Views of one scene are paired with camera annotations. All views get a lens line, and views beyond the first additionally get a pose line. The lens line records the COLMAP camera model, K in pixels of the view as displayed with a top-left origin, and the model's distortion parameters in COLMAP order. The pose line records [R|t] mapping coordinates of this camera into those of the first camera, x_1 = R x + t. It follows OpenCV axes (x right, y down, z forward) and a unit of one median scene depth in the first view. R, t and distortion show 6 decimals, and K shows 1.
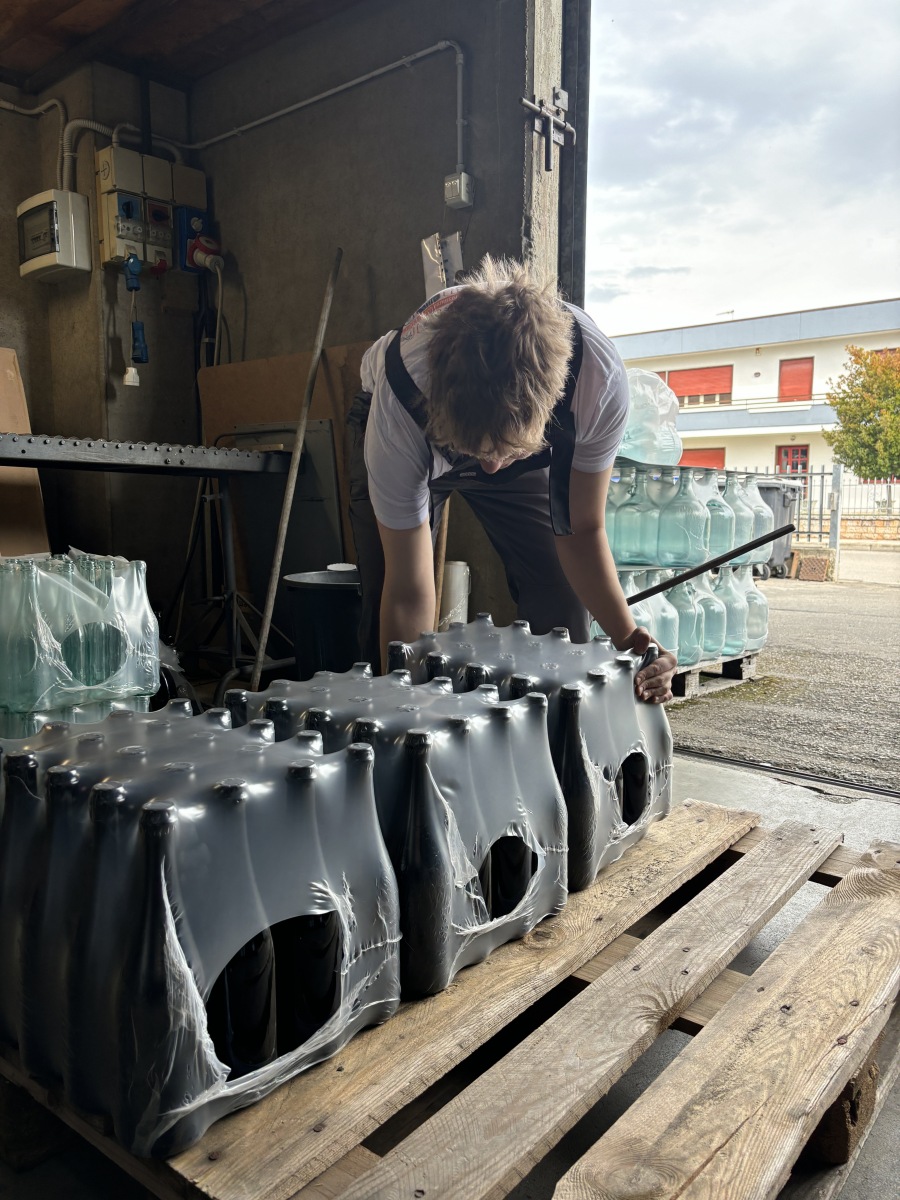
lens RADIAL K [[913.5, 0, 450.0], [0, 913.5, 600.0], [0, 0, 1]] dist [0.050482, -0.059160]
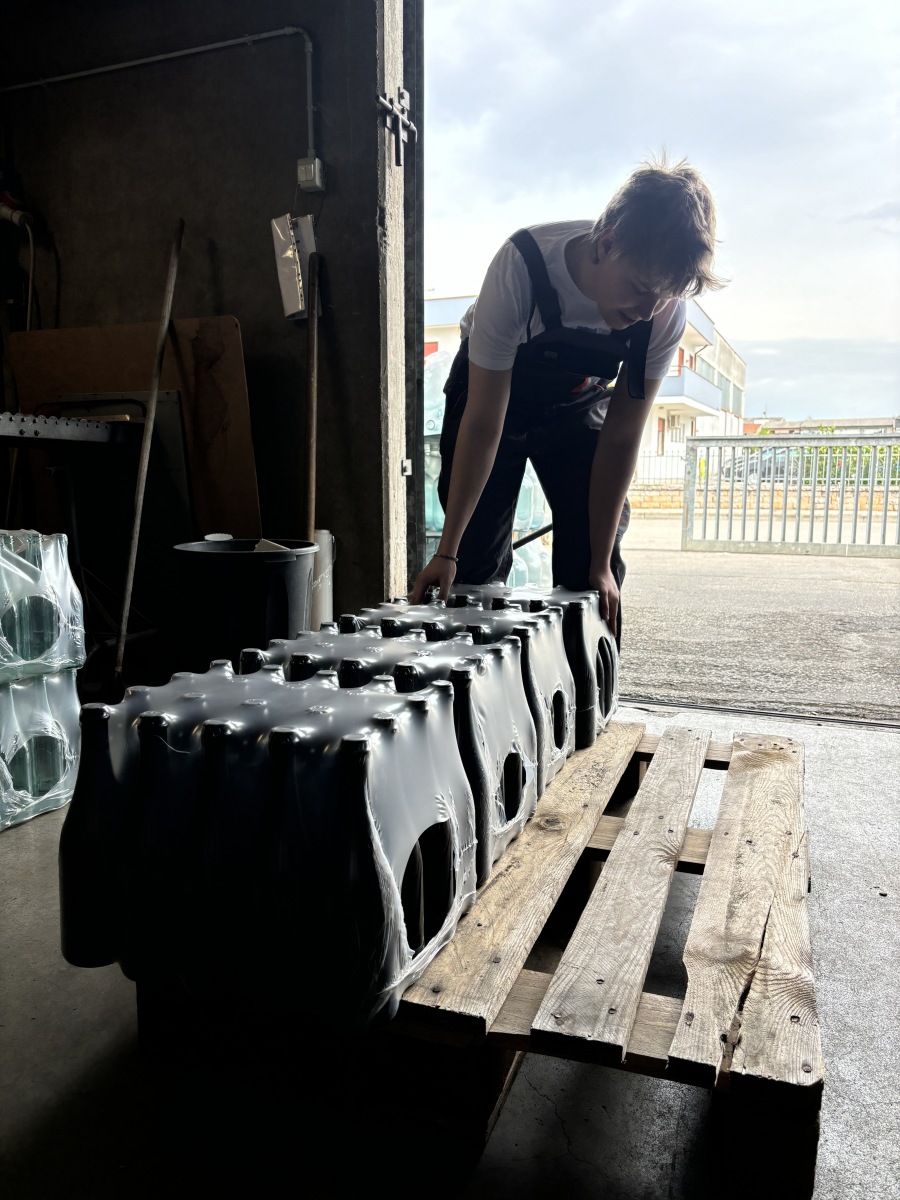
lens RADIAL K [[907.1, 0, 452.7], [0, 907.1, 618.6], [0, 0, 1]] dist [0.005361, -0.003537]
pose [[0.949183, -0.052001, 0.310399, -0.189056], [0.035751, 0.997687, 0.057816, 0.005741], [-0.312687, -0.043781, 0.948847, -0.055819]]
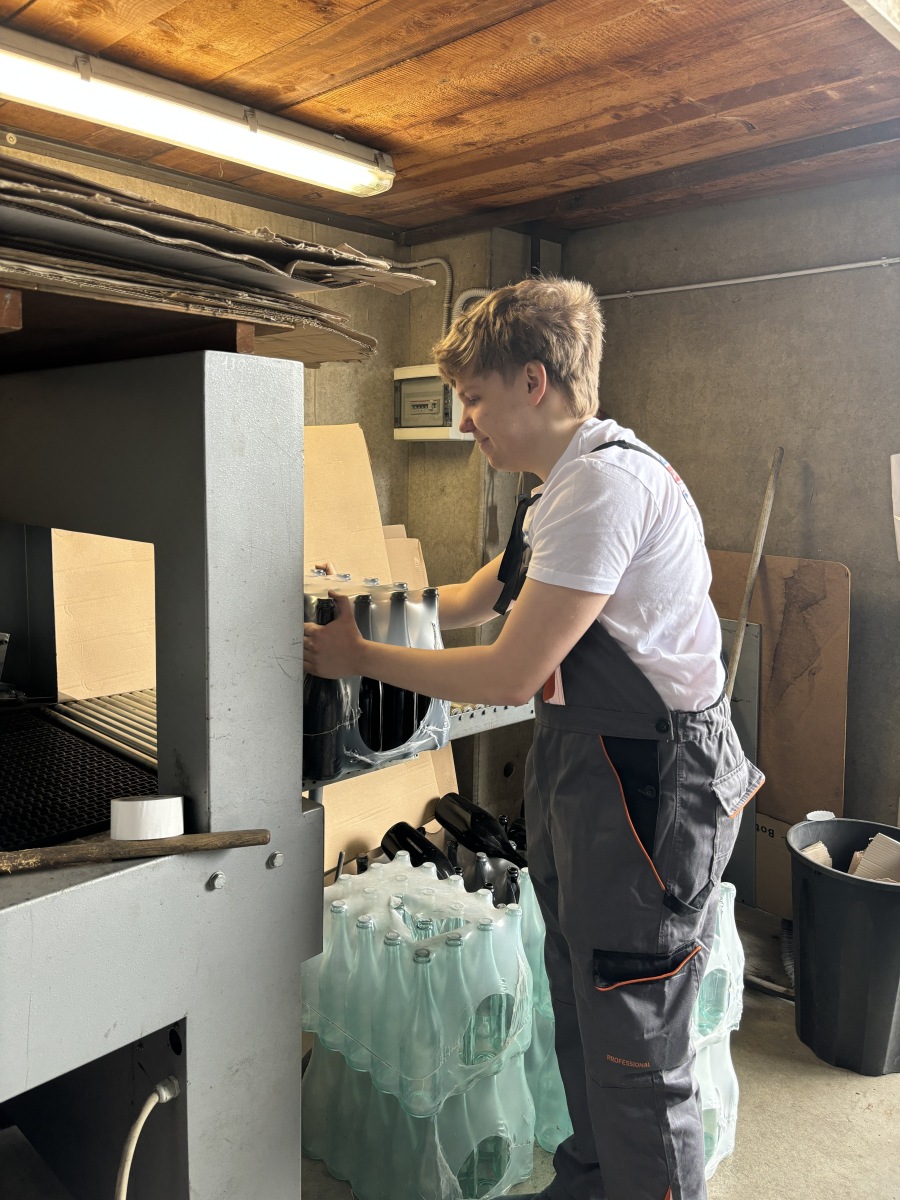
lens RADIAL K [[913.5, 0, 450.0], [0, 913.5, 600.0], [0, 0, 1]] dist [0.050482, -0.059160]
pose [[0.998189, 0.022473, -0.055807, -0.452430], [-0.019779, 0.998634, 0.048370, -0.296998], [0.056817, -0.047178, 0.997269, 0.031930]]
